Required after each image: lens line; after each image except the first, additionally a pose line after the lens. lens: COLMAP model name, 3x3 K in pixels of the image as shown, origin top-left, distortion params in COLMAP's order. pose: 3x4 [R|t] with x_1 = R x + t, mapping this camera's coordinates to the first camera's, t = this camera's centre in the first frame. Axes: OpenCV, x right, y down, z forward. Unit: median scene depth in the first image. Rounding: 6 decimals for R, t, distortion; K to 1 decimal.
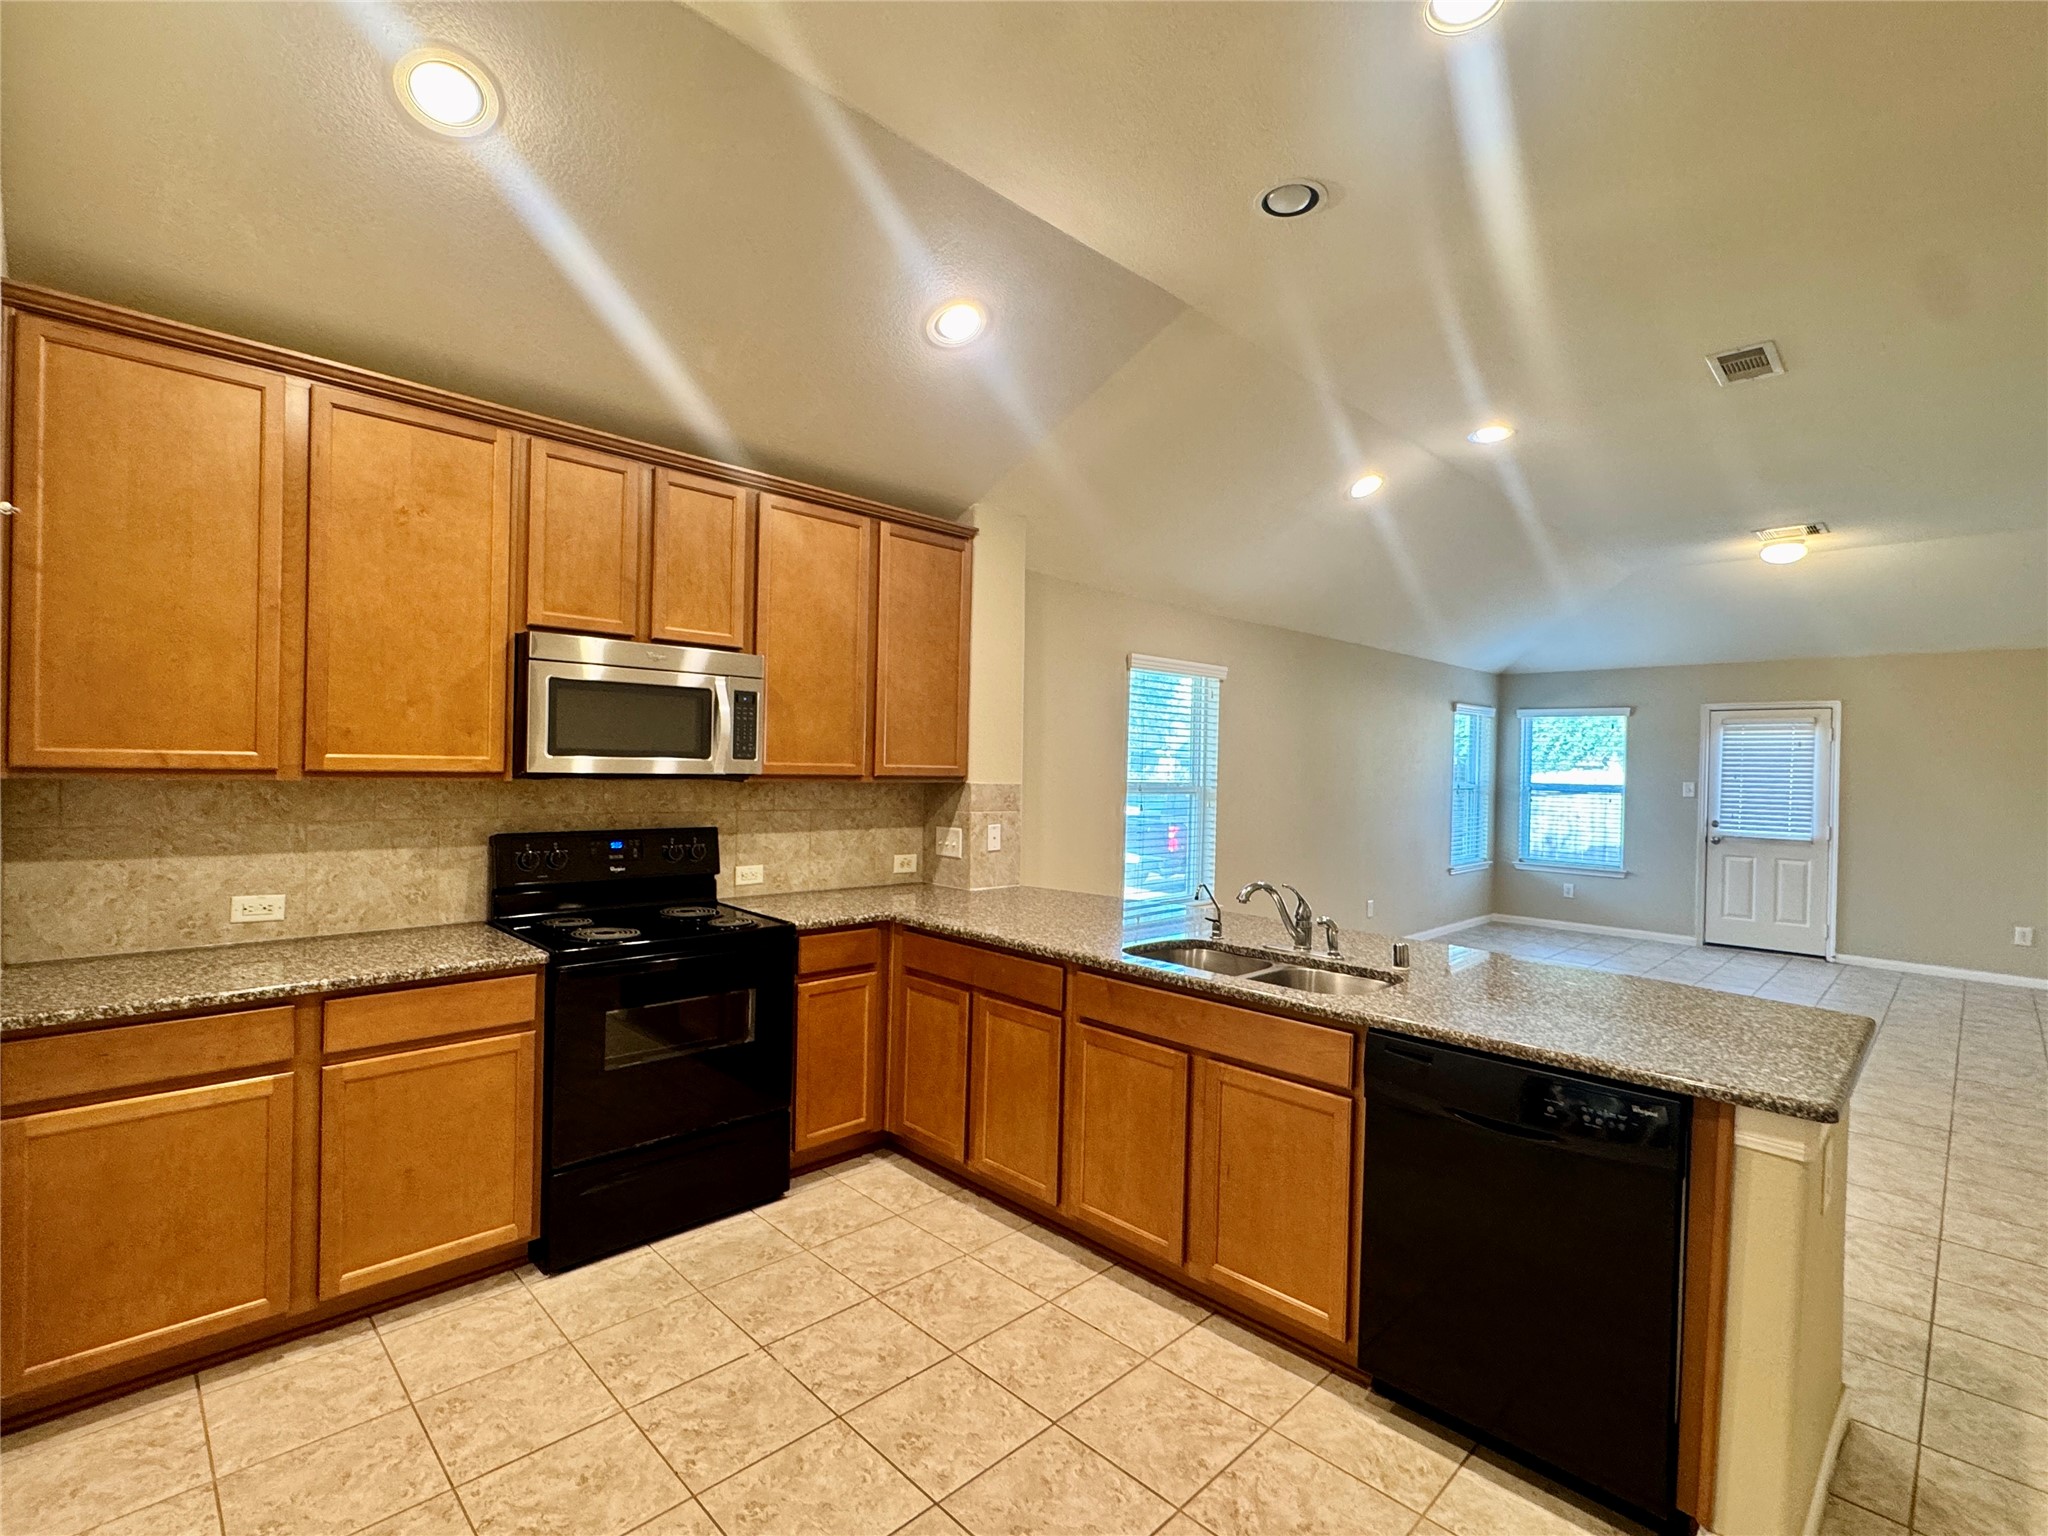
lens RADIAL K [[950.1, 0, 1015.0], [0, 950.1, 763.5], [0, 0, 1]] dist [-0.002085, -0.000186]
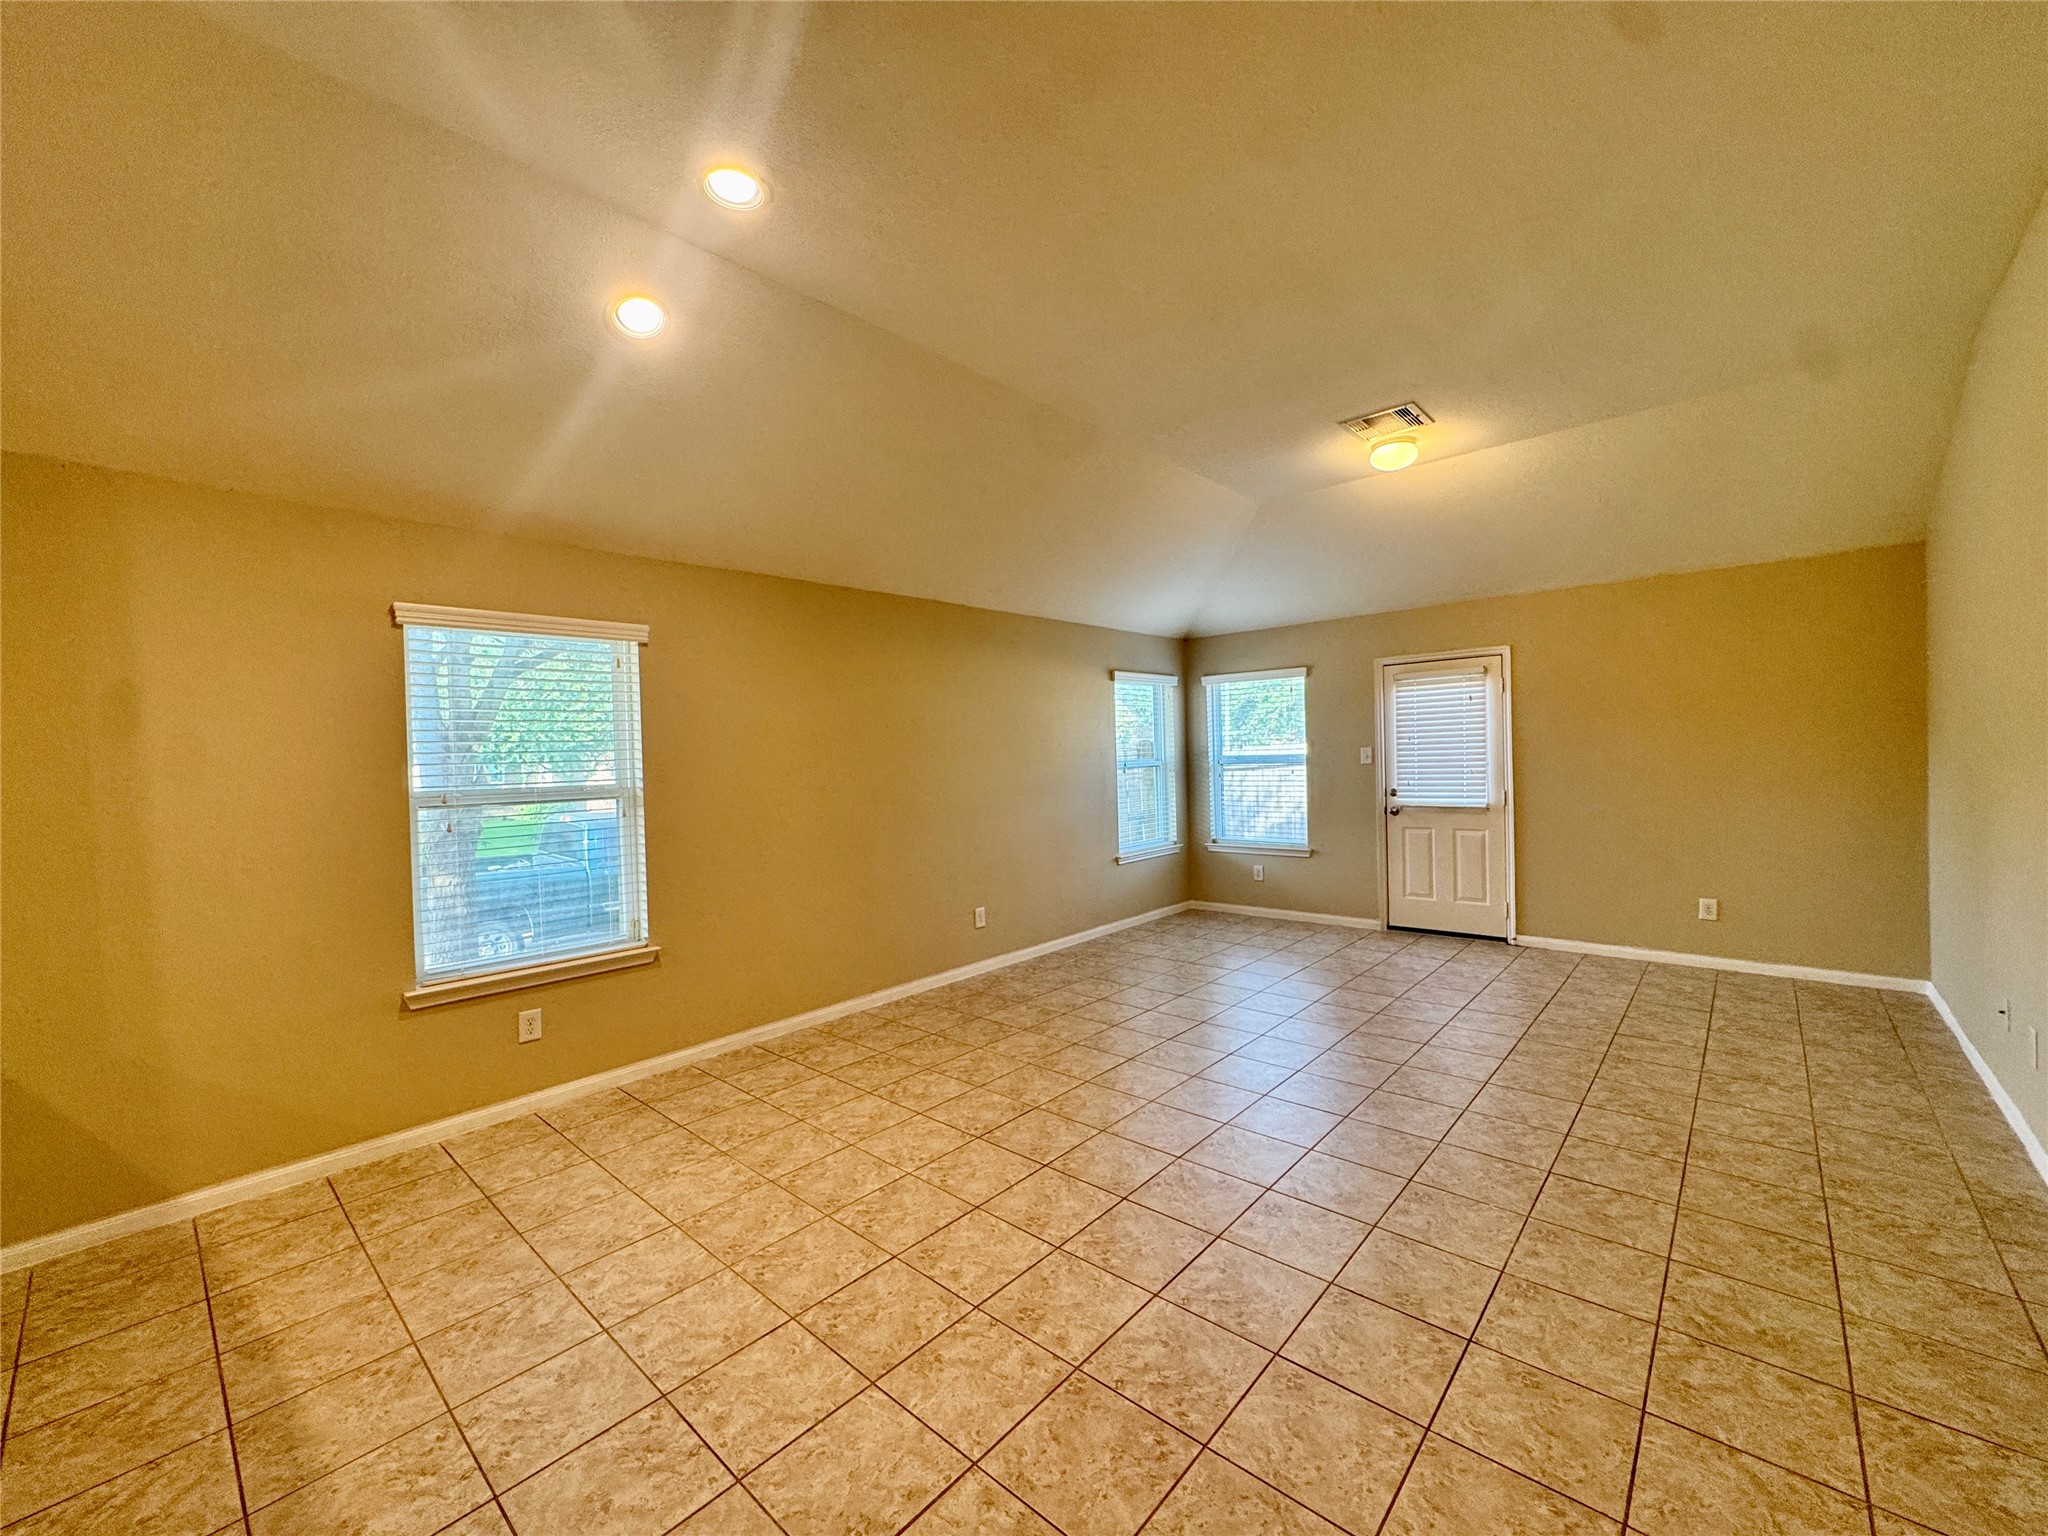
lens RADIAL K [[821.1, 0, 1028.5], [0, 821.1, 761.5], [0, 0, 1]] dist [0.001195, 0.000952]
pose [[0.996286, -0.051102, 0.069302, 0.656556], [0.050449, 0.998665, 0.011128, 0.016599], [-0.069779, -0.007591, 0.997534, 0.486736]]
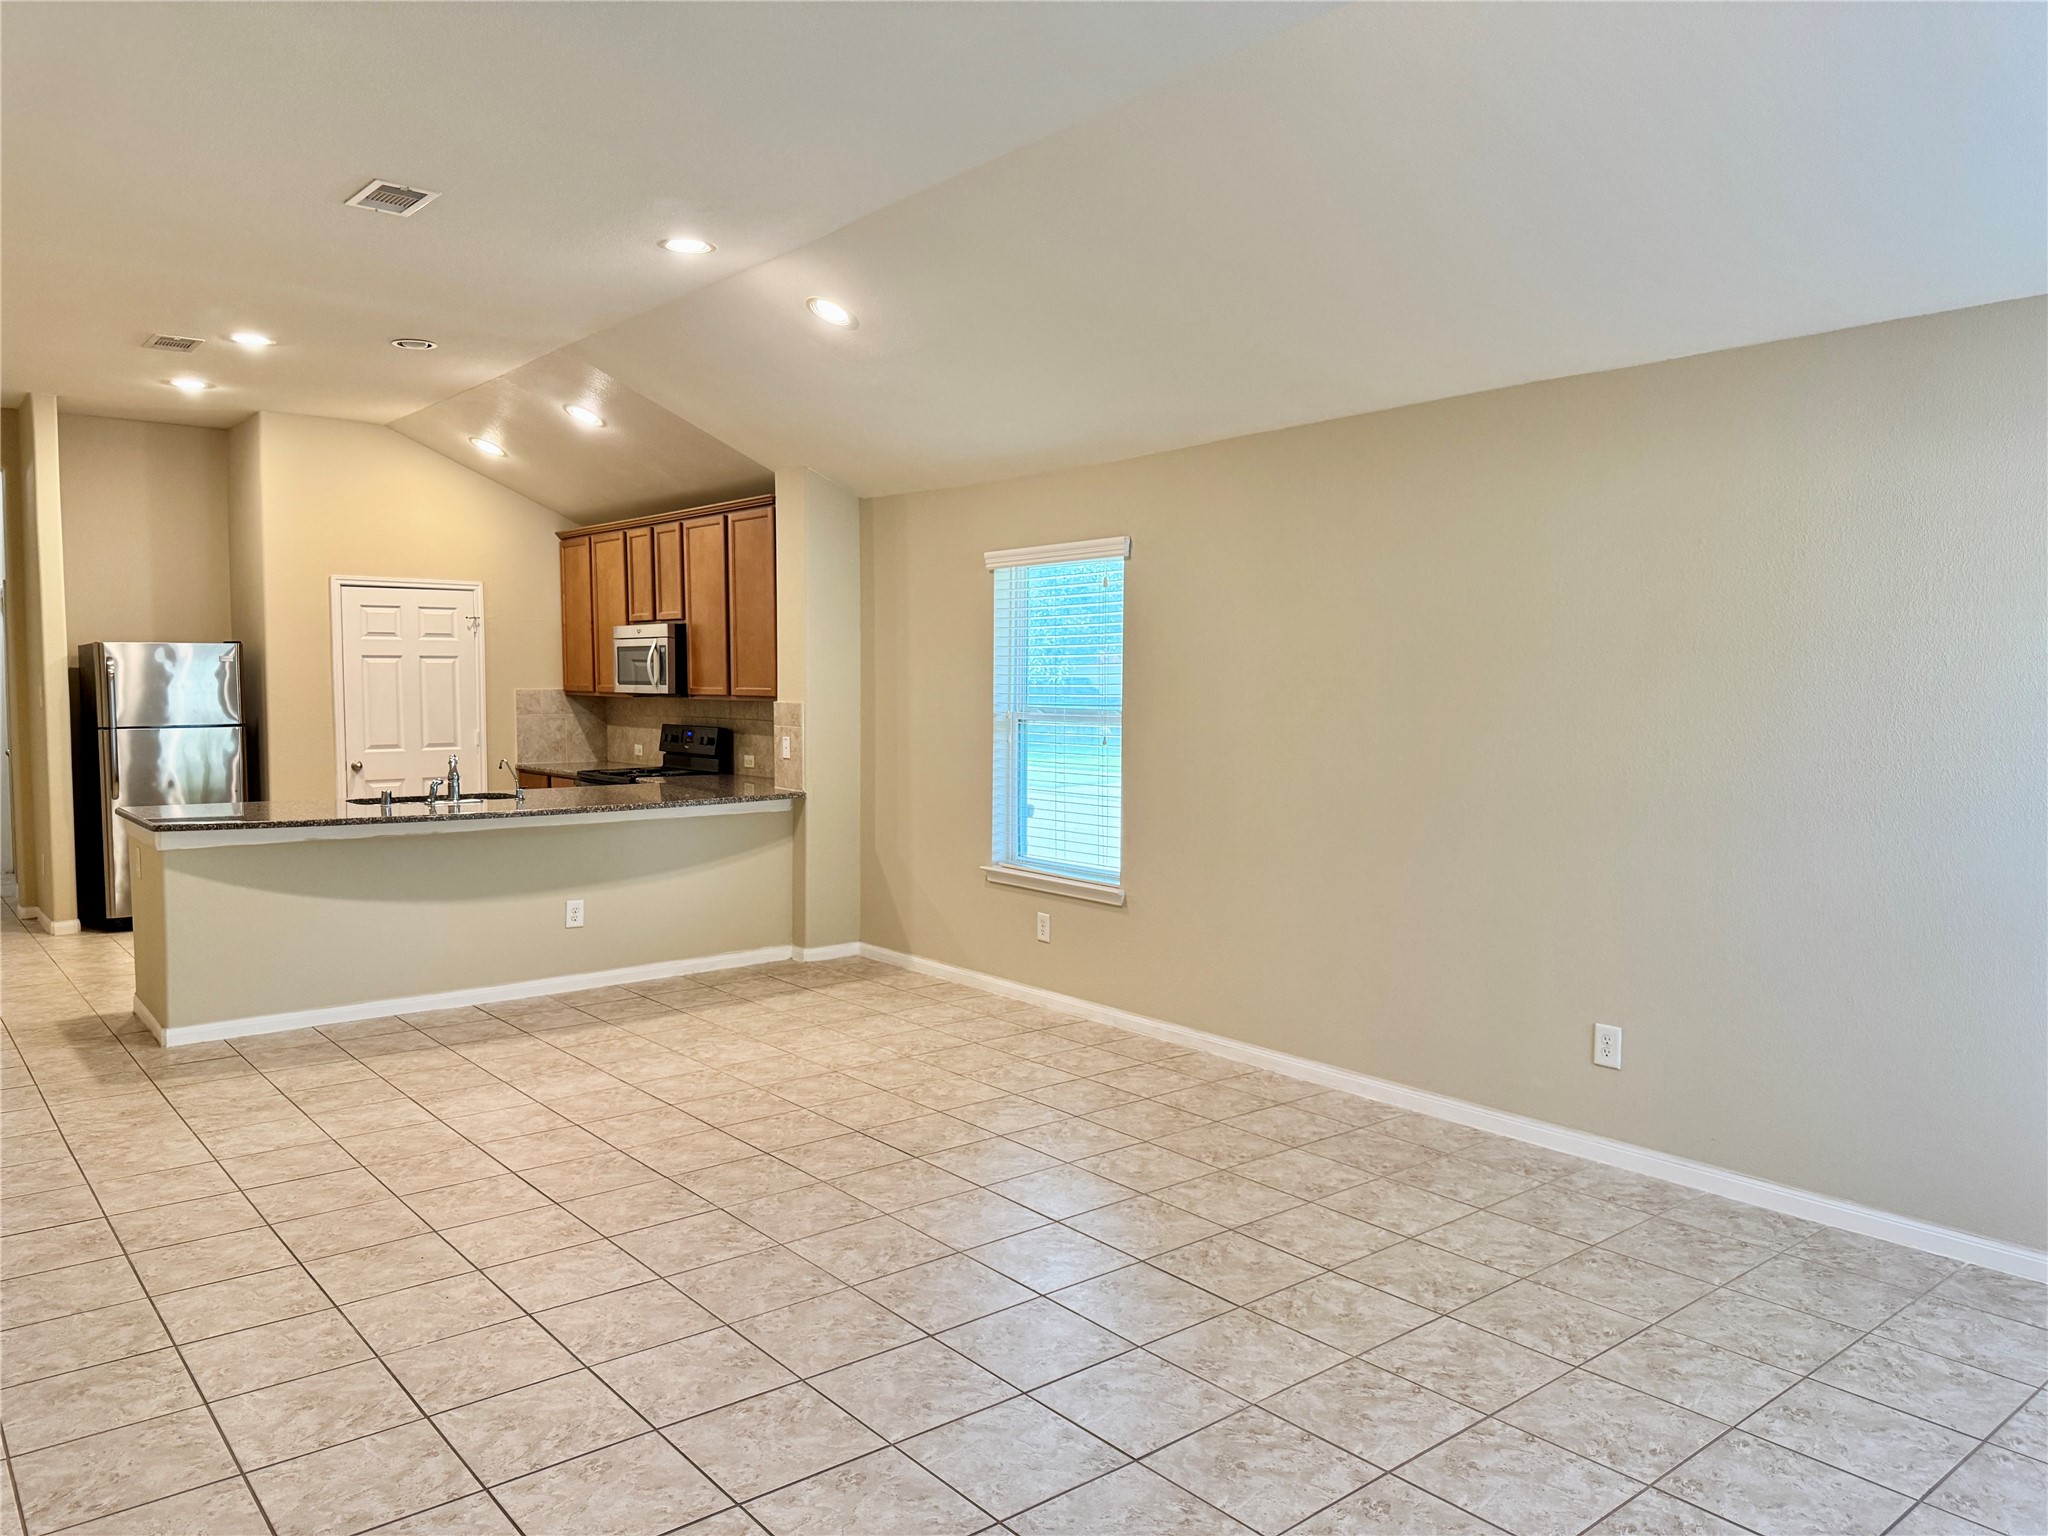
lens RADIAL K [[1438.6, 0, 984.7], [0, 1438.6, 766.0], [0, 0, 1]] dist [0.074238, -0.035981]
pose [[-0.100912, 0.044437, -0.993902, 1.731272], [0.002616, 0.999010, 0.044400, 0.020727], [0.994892, 0.001880, -0.100929, 1.415796]]
